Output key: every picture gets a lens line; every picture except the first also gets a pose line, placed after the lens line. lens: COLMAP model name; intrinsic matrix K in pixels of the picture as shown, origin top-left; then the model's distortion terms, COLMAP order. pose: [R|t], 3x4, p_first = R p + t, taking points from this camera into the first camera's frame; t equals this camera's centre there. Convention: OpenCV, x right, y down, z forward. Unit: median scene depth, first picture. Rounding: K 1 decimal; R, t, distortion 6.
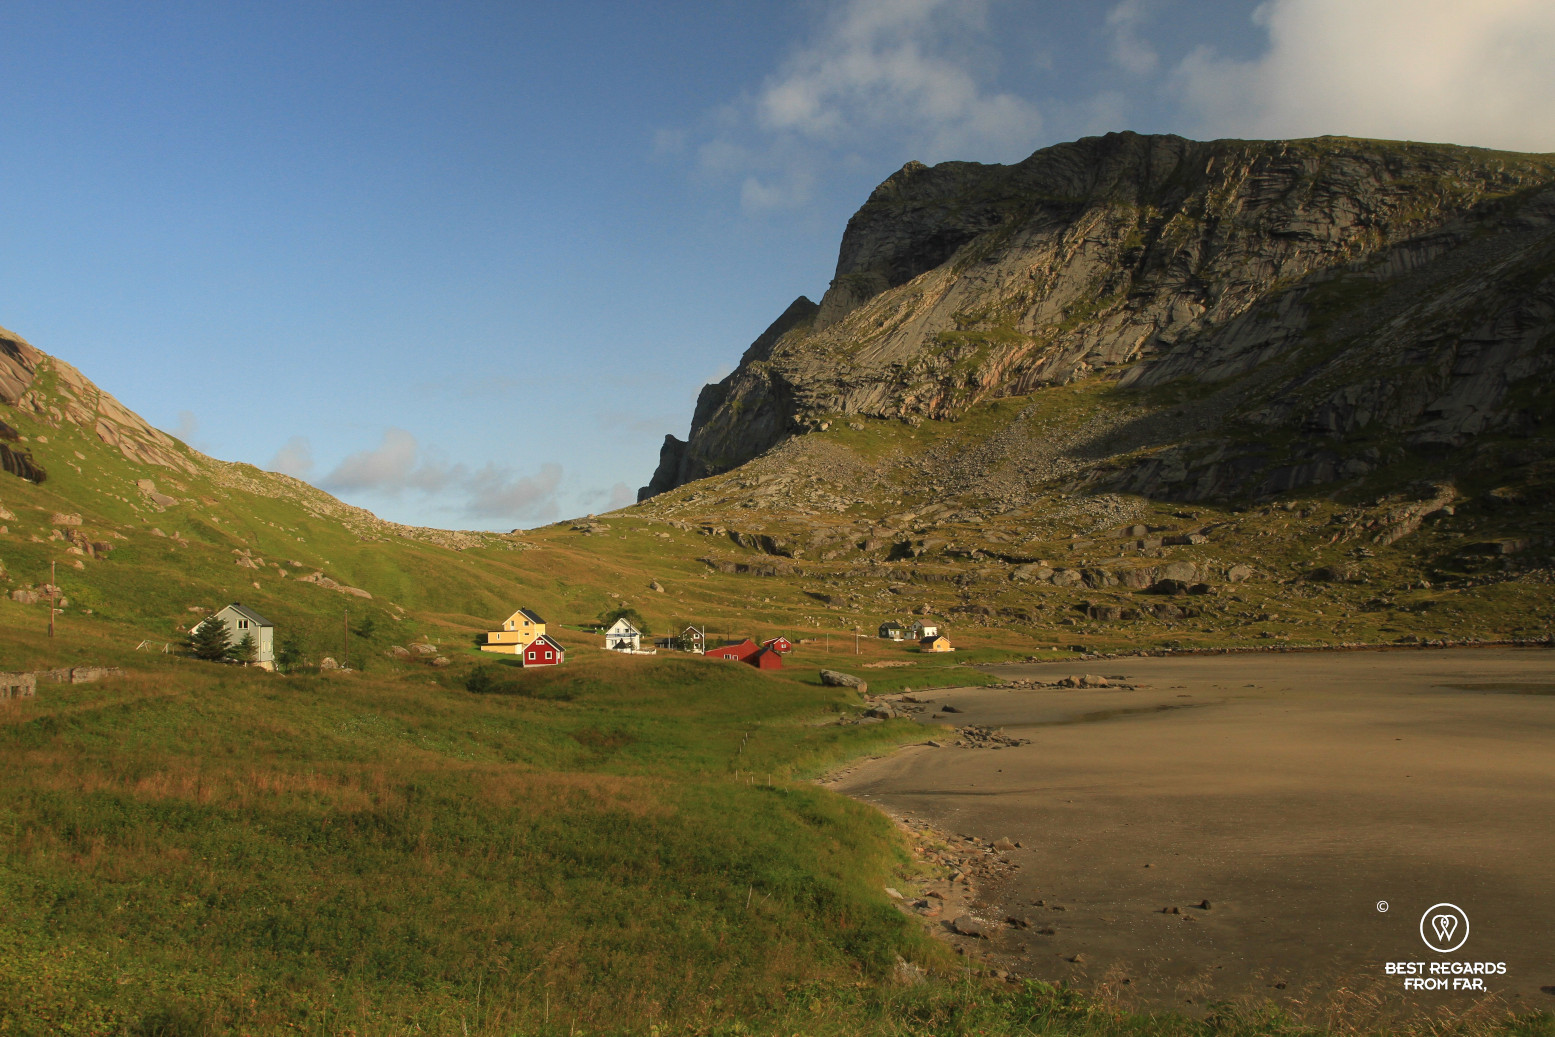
lens RADIAL K [[1366.0, 0, 778.2], [0, 1366.0, 515.3], [0, 0, 1]] dist [-0.017956, -0.001964]
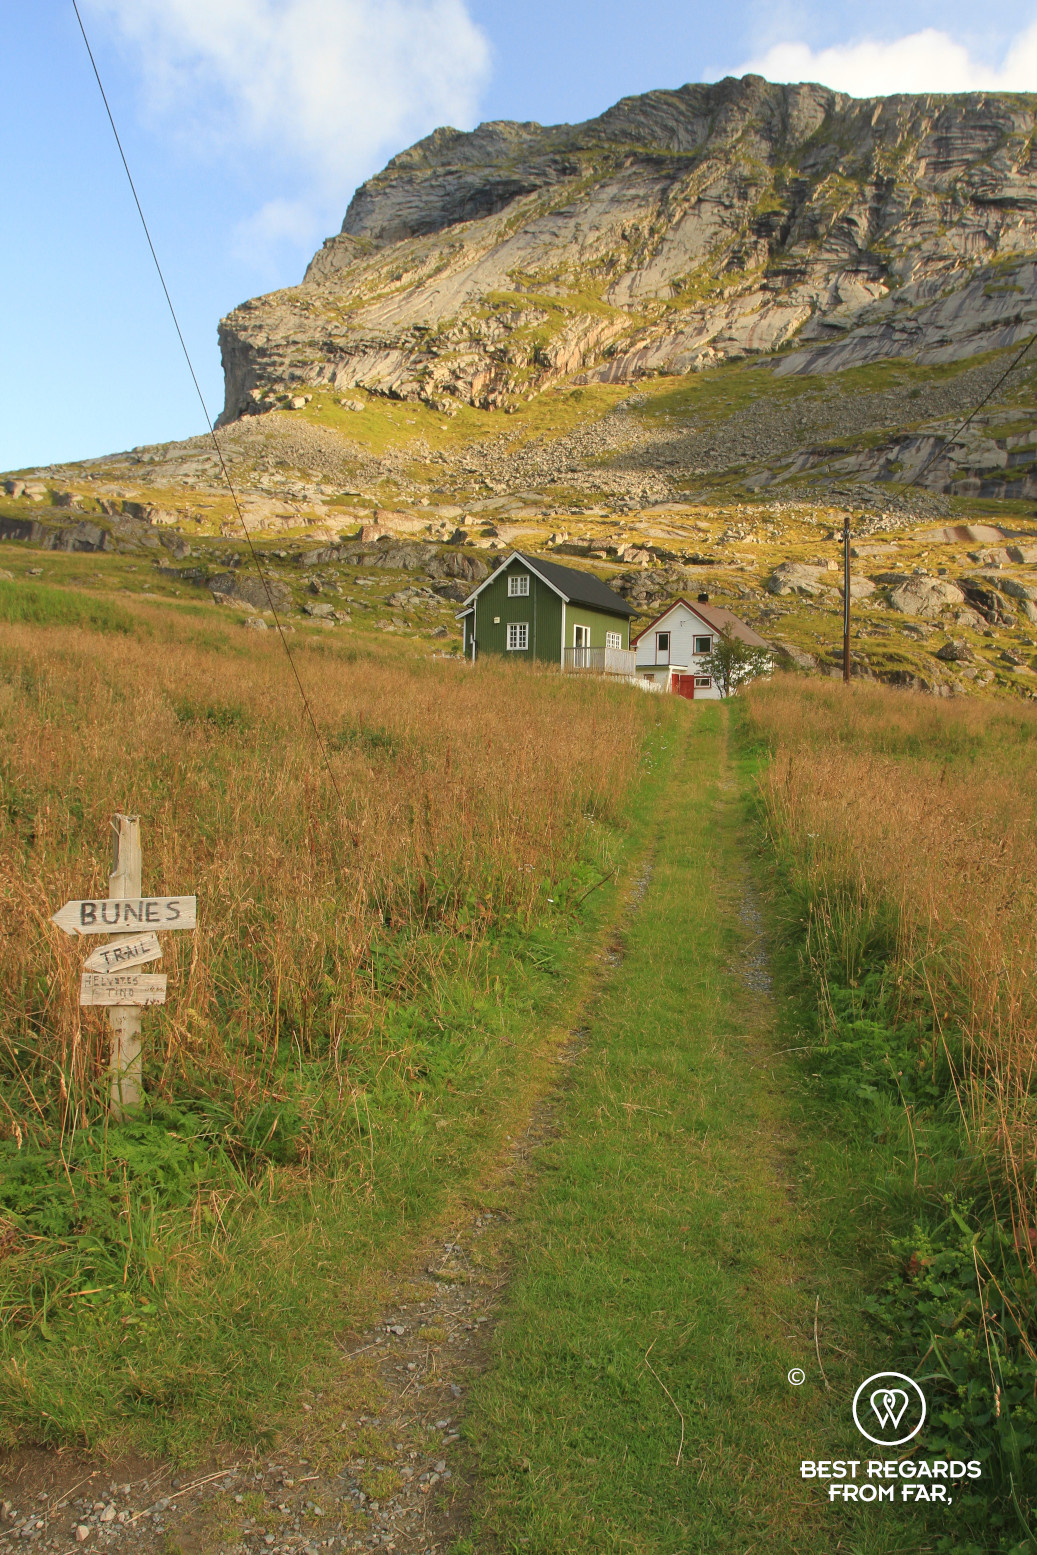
lens RADIAL K [[1215.4, 0, 523.2], [0, 1215.4, 778.1], [0, 0, 1]] dist [-0.054296, -0.002188]
pose [[0.977194, 0.045106, 0.207503, 0.026419], [-0.065434, 0.993591, 0.092167, 0.042534], [-0.202016, -0.103643, 0.973883, 0.423396]]
